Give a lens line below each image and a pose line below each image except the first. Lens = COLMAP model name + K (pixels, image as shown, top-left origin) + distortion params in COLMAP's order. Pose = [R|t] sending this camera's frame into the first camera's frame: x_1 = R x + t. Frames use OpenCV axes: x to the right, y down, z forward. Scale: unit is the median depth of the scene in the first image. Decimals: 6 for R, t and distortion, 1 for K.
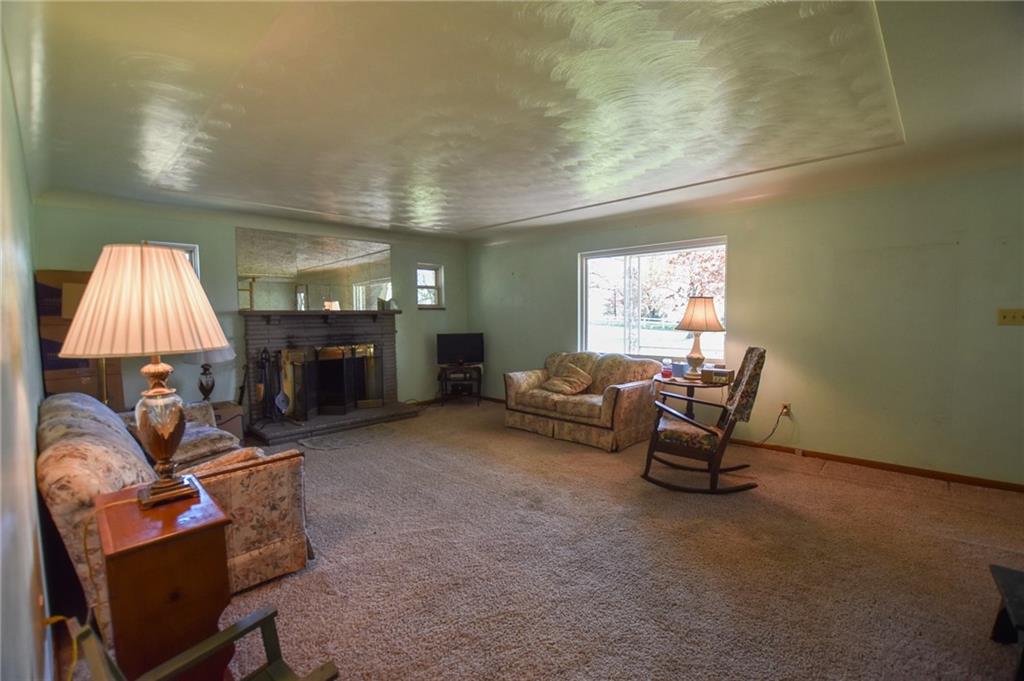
lens RADIAL K [[451.6, 0, 512.3], [0, 451.6, 339.6], [0, 0, 1]] dist [-0.022986, -0.000069]
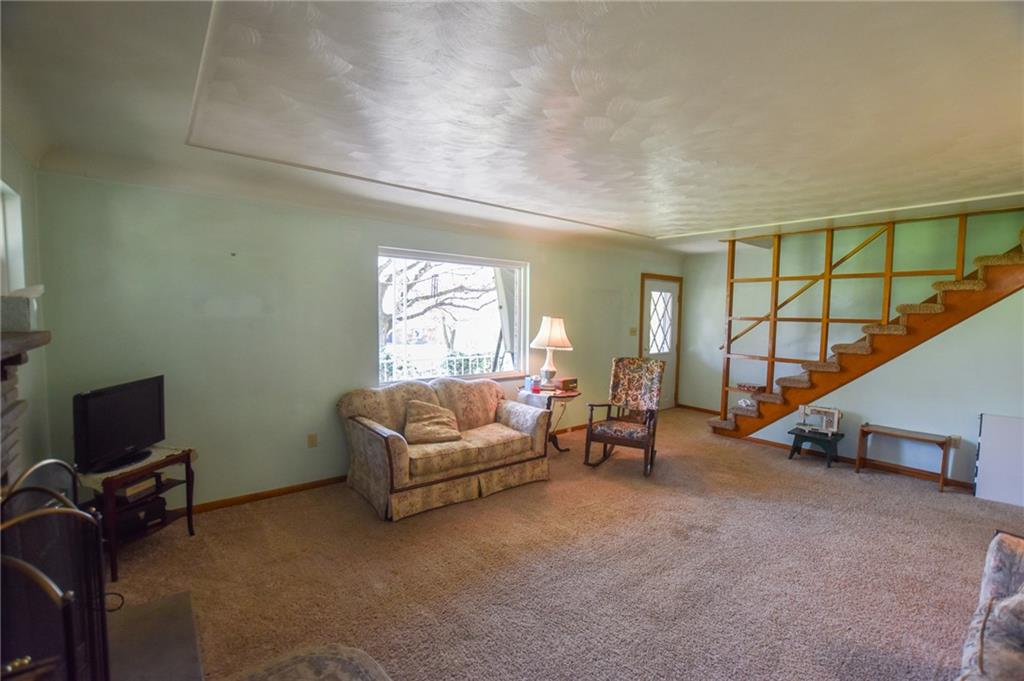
lens RADIAL K [[451.6, 0, 512.2], [0, 451.6, 340.8], [0, 0, 1]] dist [-0.022986, -0.000069]
pose [[0.122172, -0.047358, 0.991378, -0.677330], [0.034192, 0.998469, 0.043483, -0.082459], [-0.991920, 0.028584, 0.123604, 0.884799]]
